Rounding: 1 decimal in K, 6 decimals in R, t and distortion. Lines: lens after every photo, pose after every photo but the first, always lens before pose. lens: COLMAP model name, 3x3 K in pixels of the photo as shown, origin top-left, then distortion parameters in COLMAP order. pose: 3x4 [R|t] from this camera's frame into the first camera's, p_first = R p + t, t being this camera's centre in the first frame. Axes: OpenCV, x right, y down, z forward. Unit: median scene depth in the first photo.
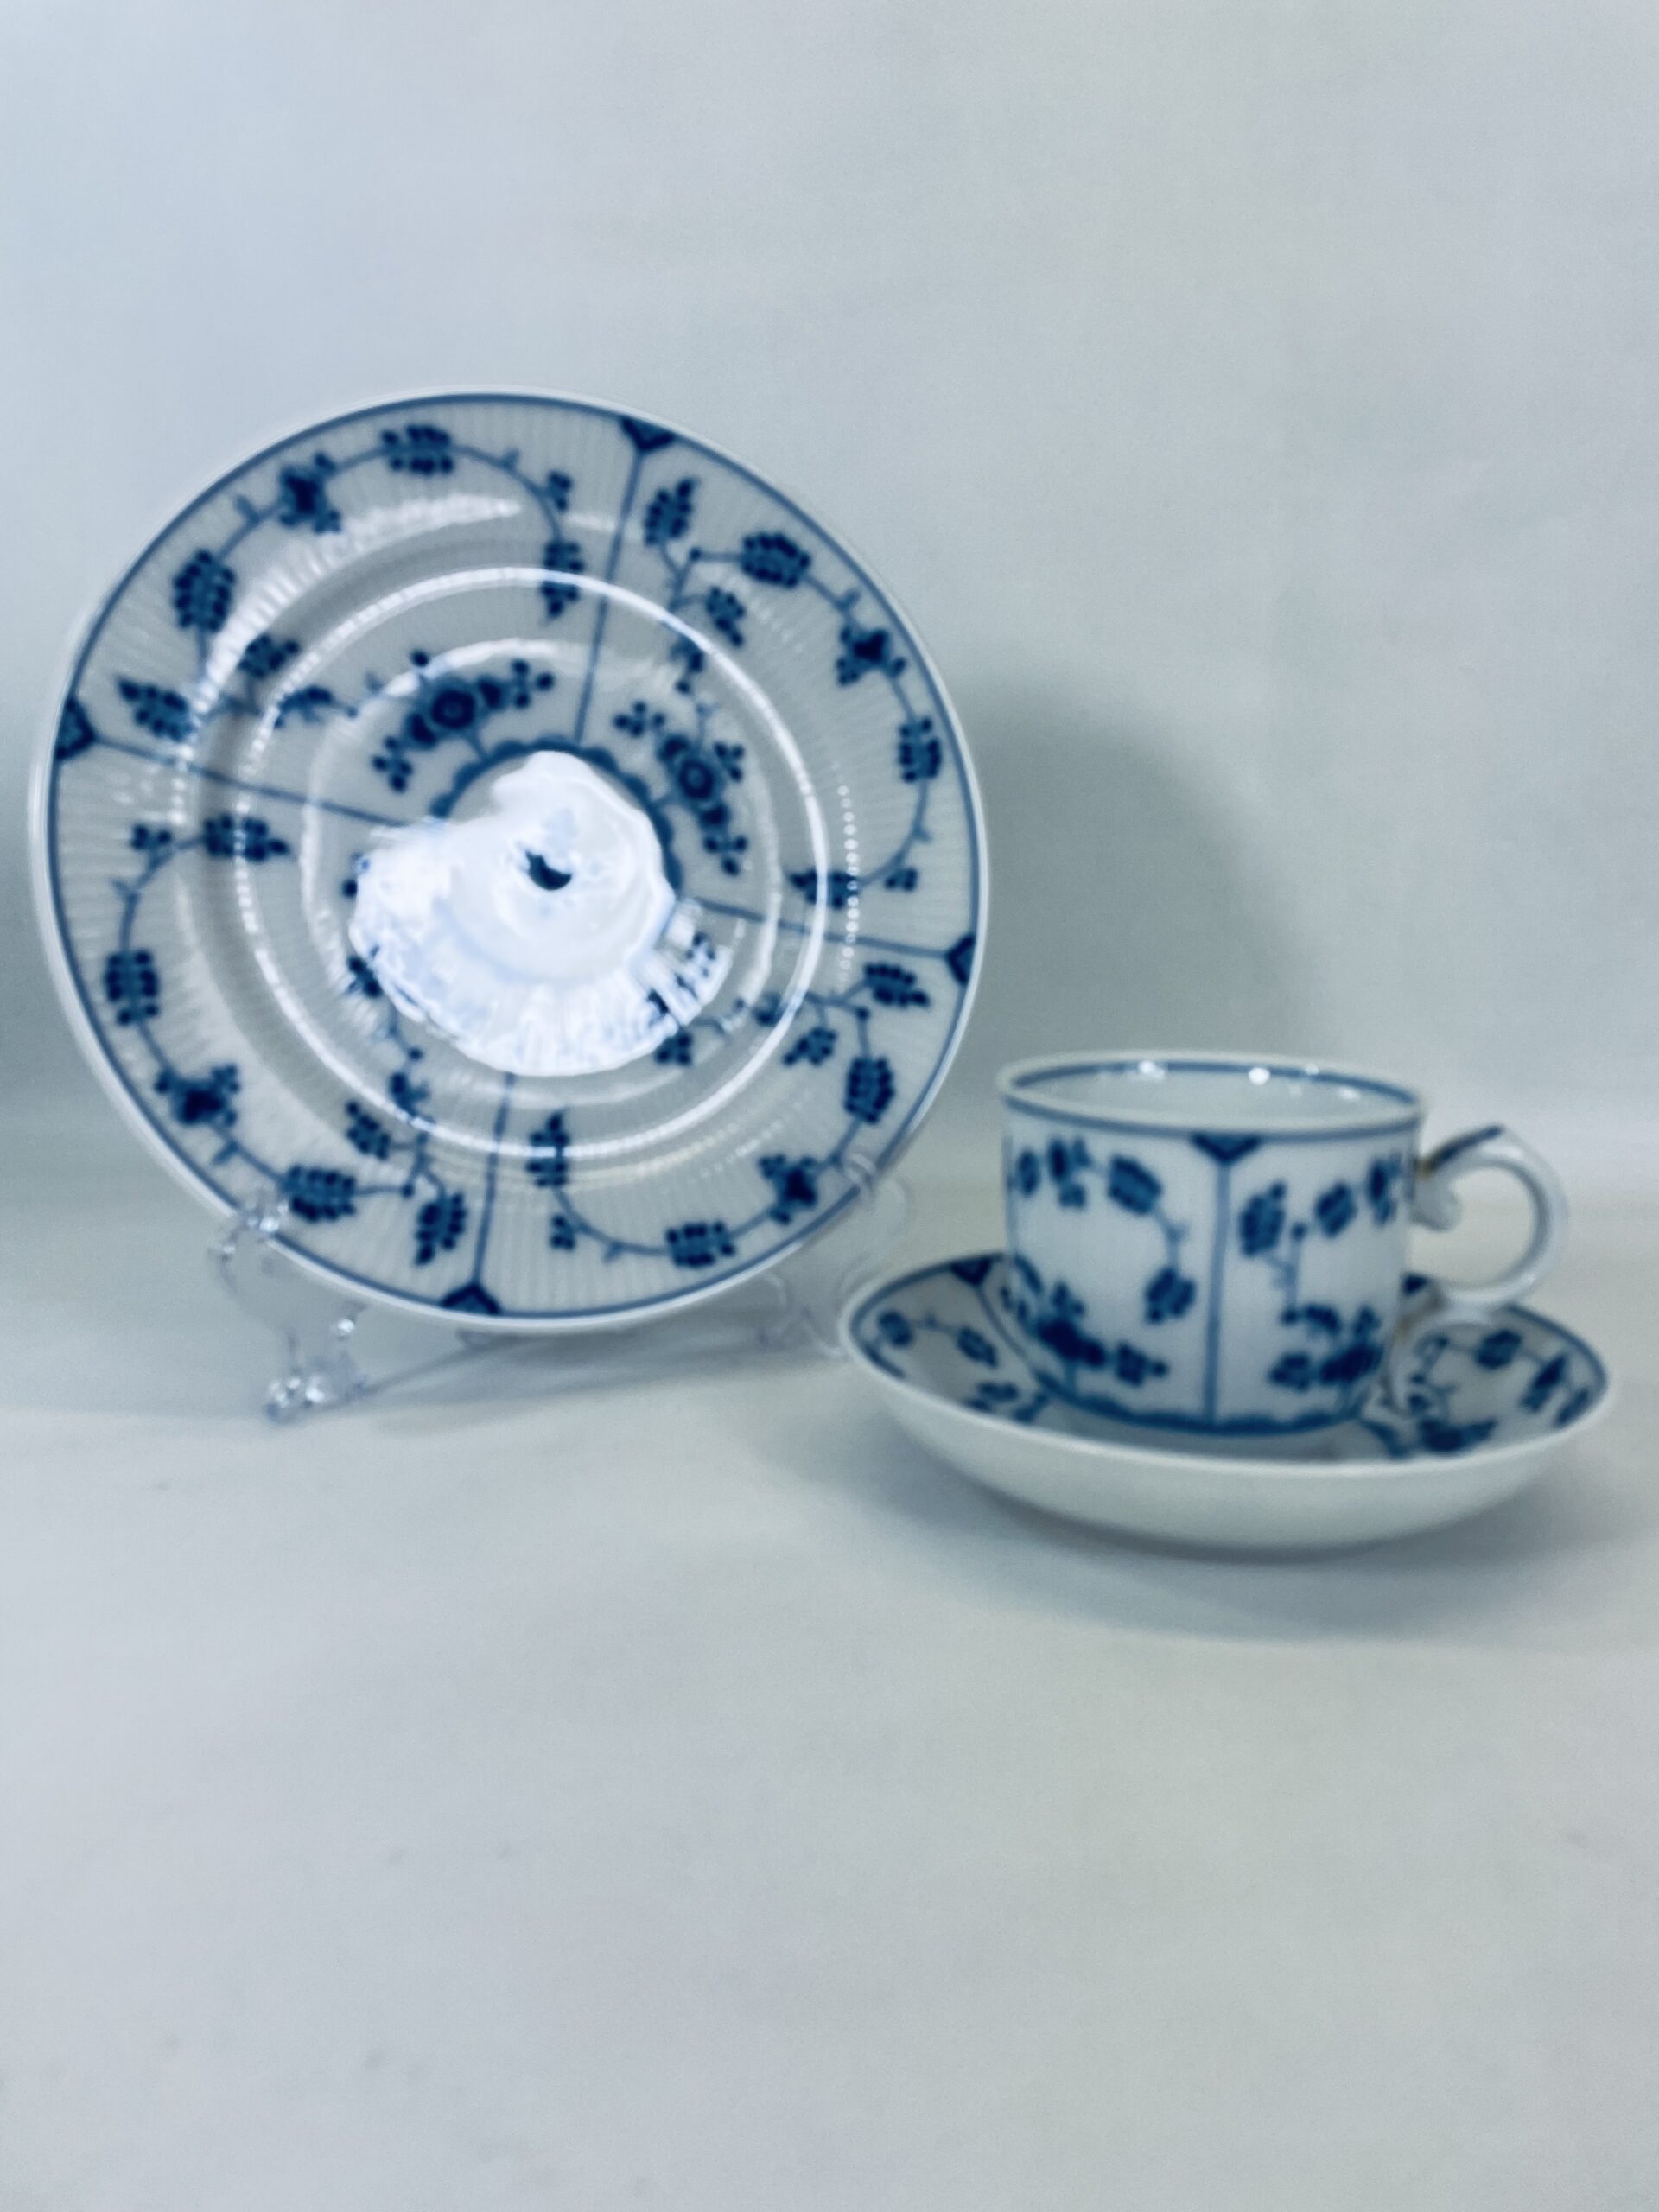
lens RADIAL K [[1680.2, 0, 825.5], [0, 1680.2, 1104.1], [0, 0, 1]] dist [0.056343, -0.082971]
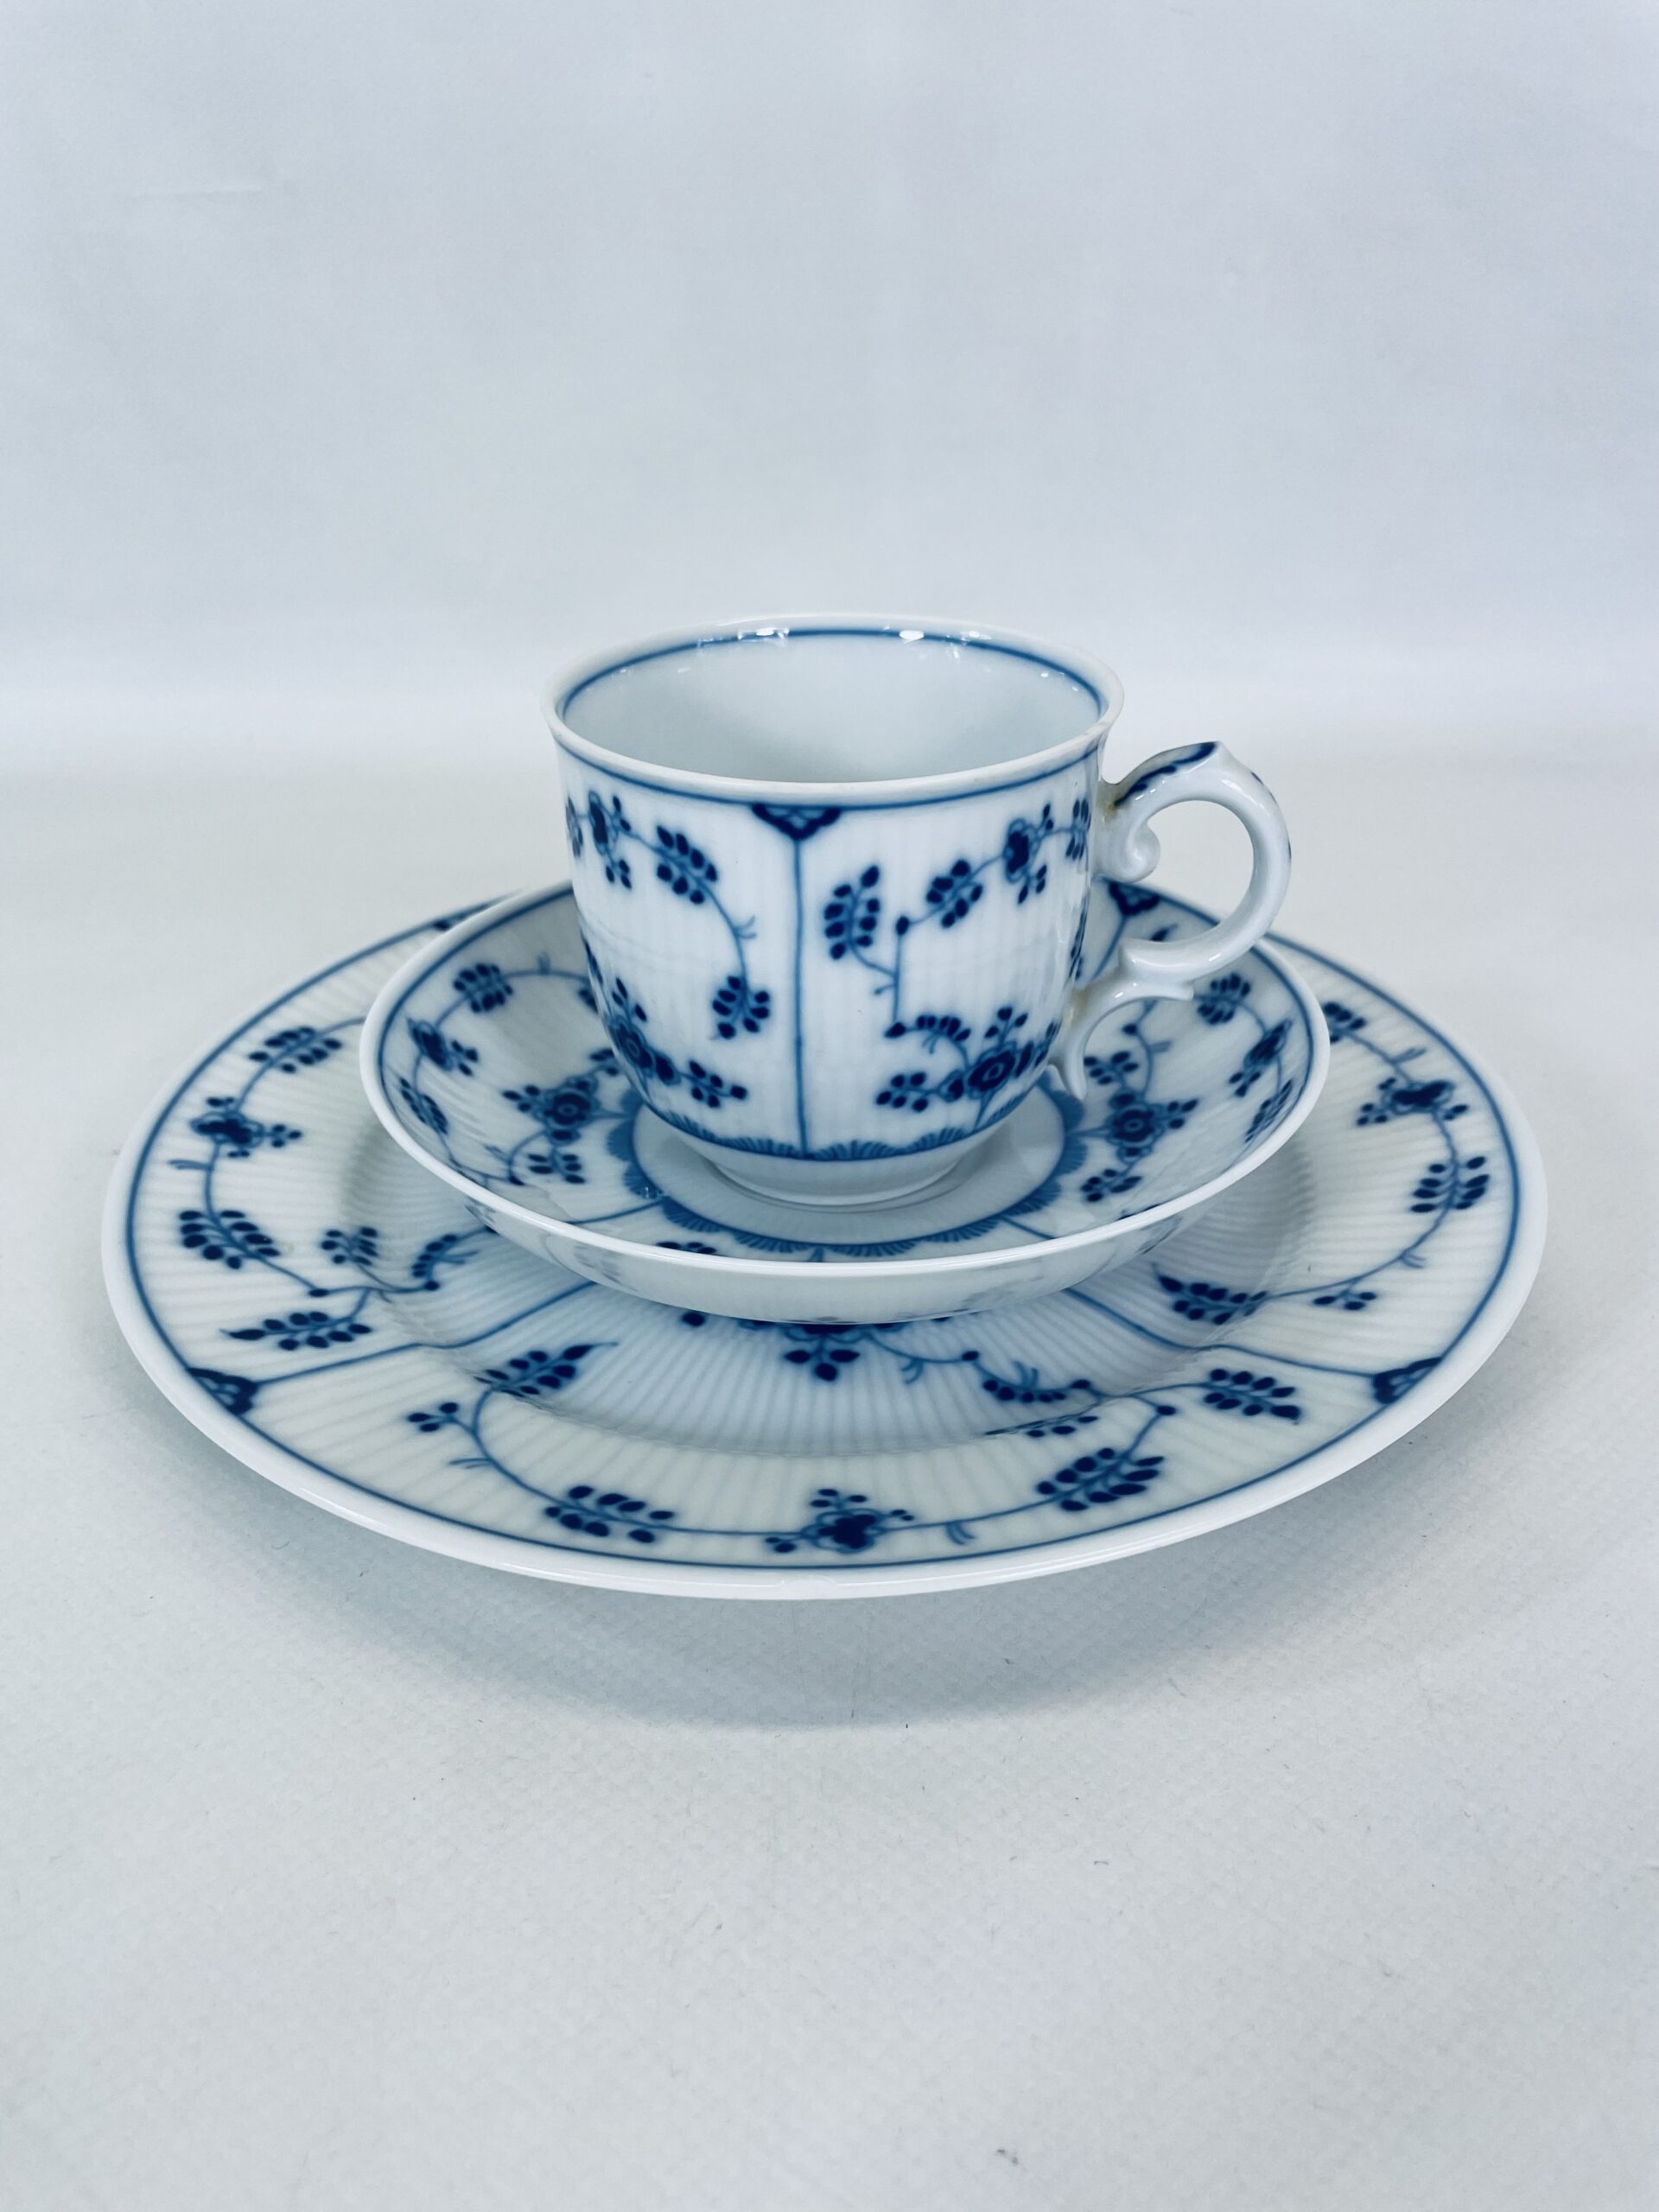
lens RADIAL K [[1680.2, 0, 827.9], [0, 1680.2, 1106.2], [0, 0, 1]] dist [0.056343, -0.082971]
pose [[0.999495, -0.028123, 0.014764, 0.188858], [0.021145, 0.935973, 0.351436, -0.088840], [-0.023702, -0.350946, 0.936096, 0.227838]]
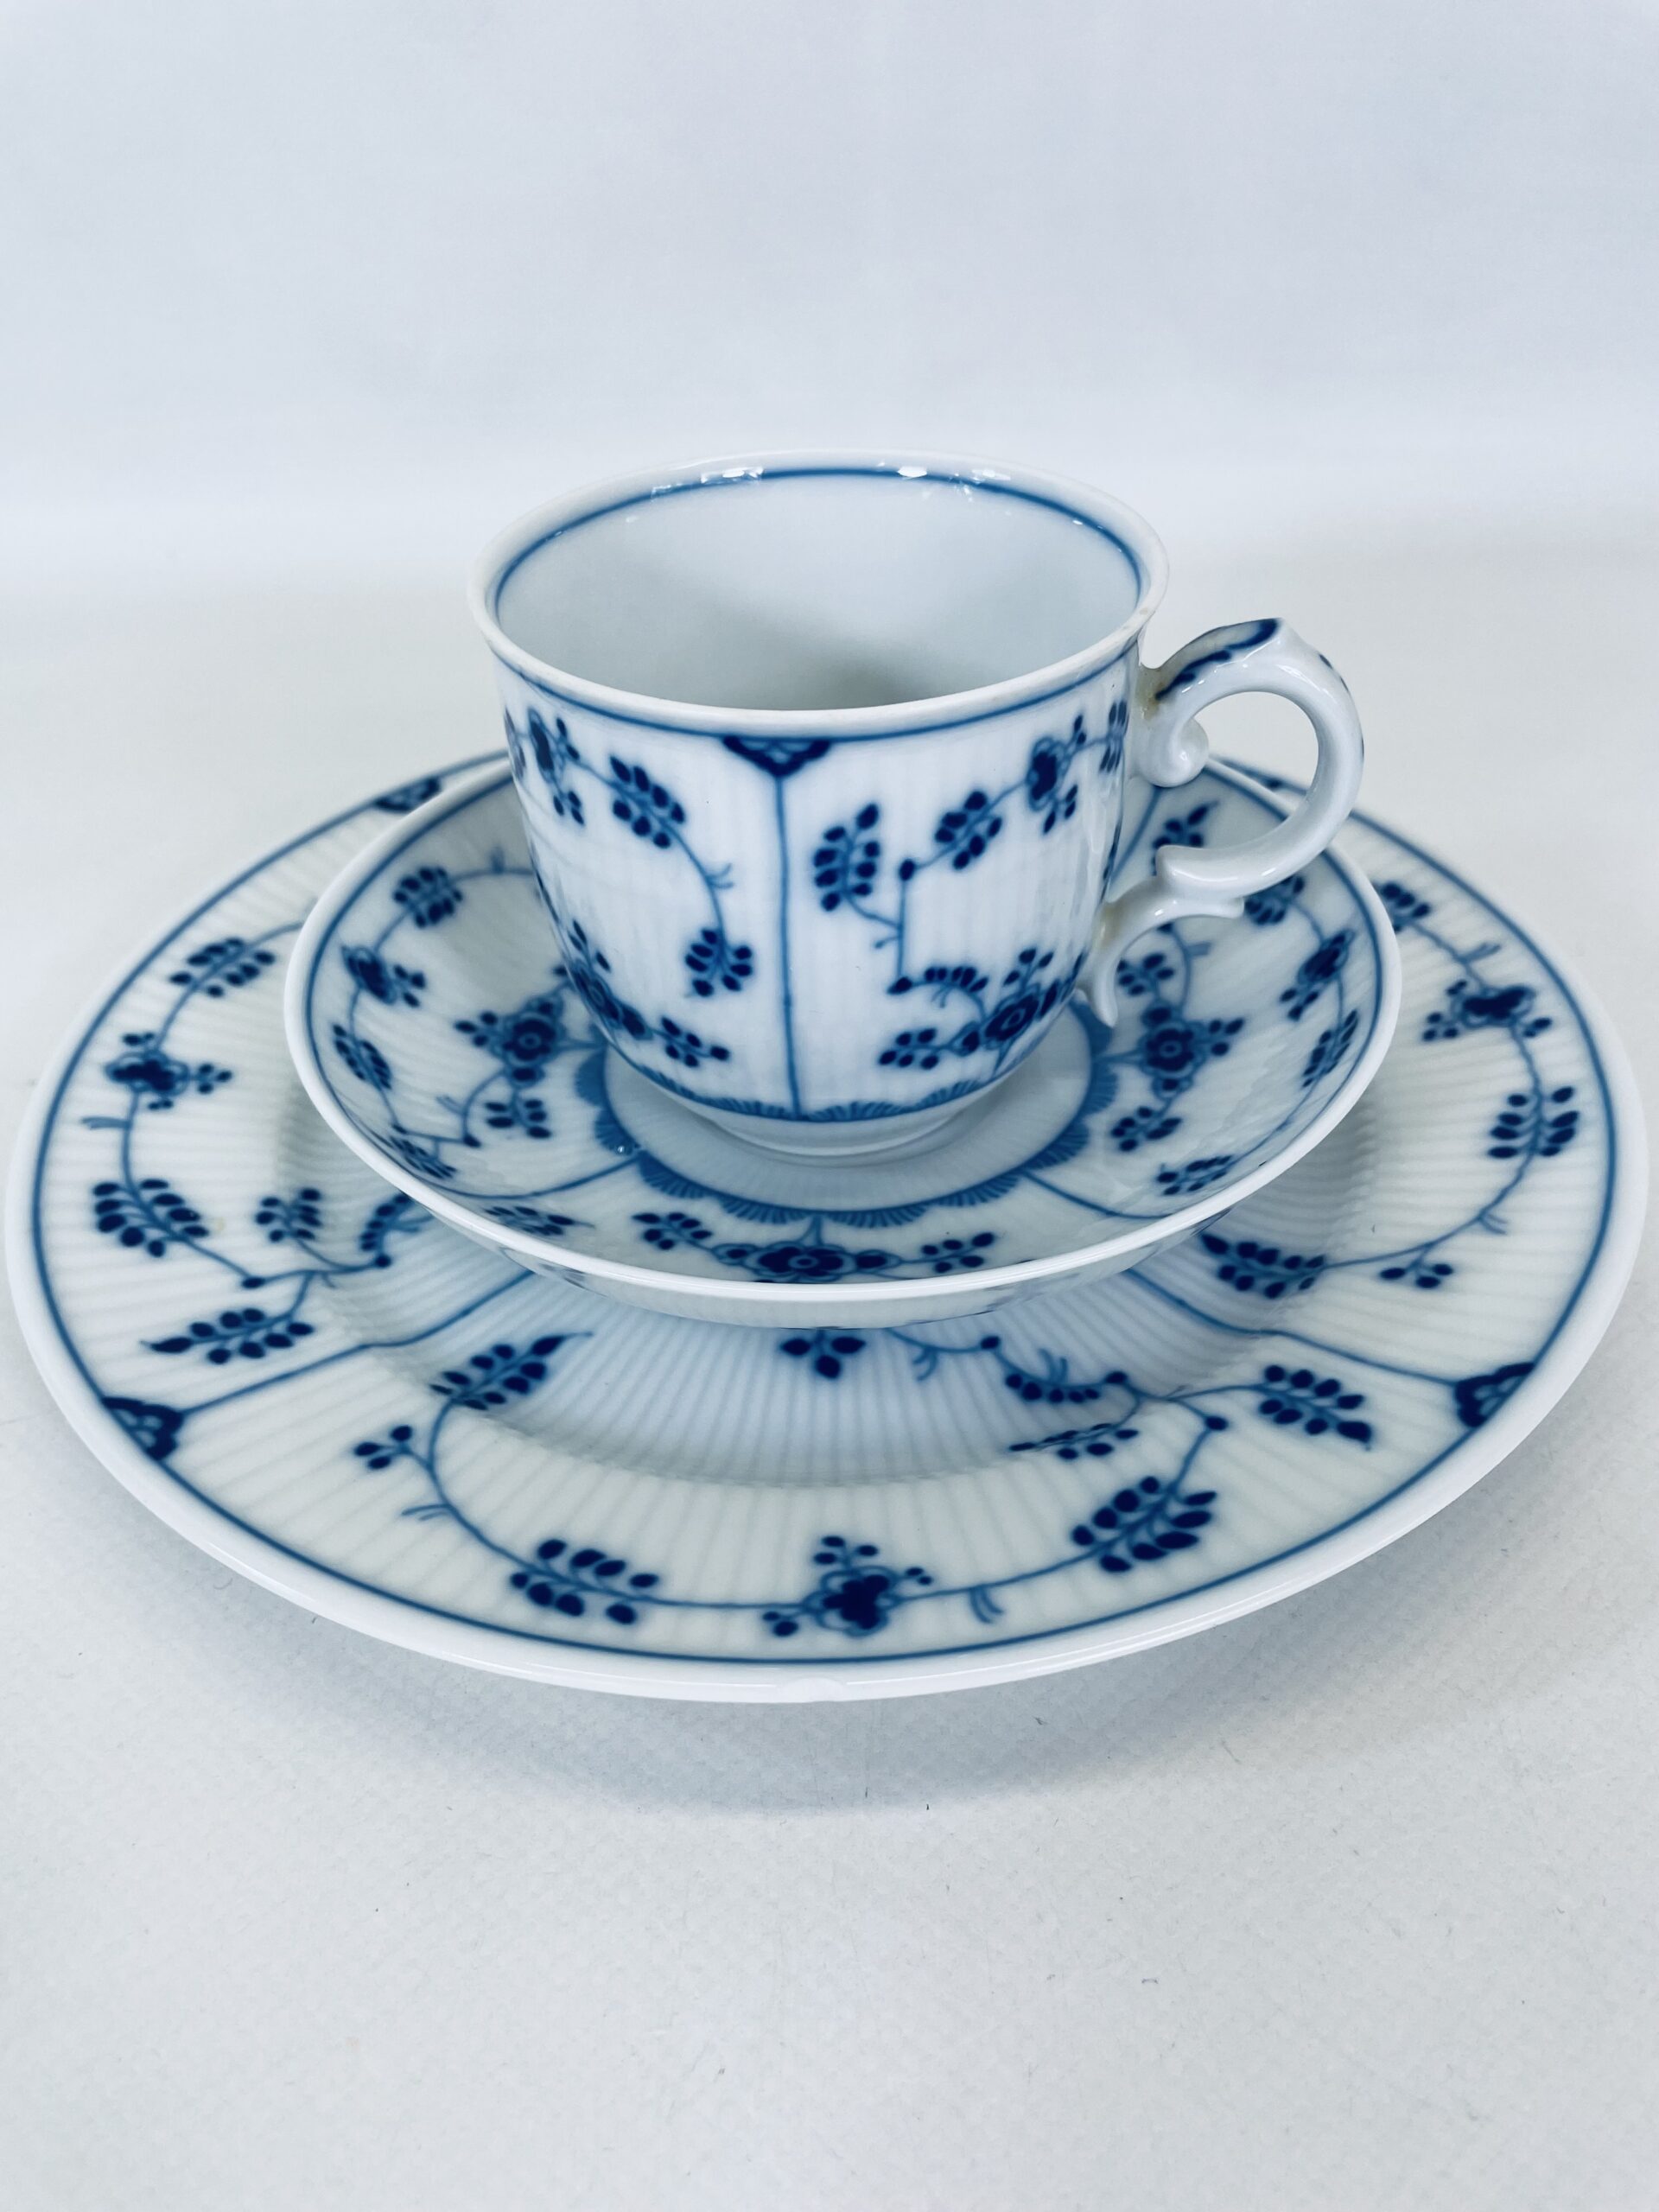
lens RADIAL K [[1680.2, 0, 818.3], [0, 1680.2, 1096.3], [0, 0, 1]] dist [0.056343, -0.082971]
pose [[0.998630, -0.052133, 0.004508, 0.193699], [0.043543, 0.875687, 0.480913, -0.121897], [-0.029019, -0.480057, 0.876757, 0.336177]]
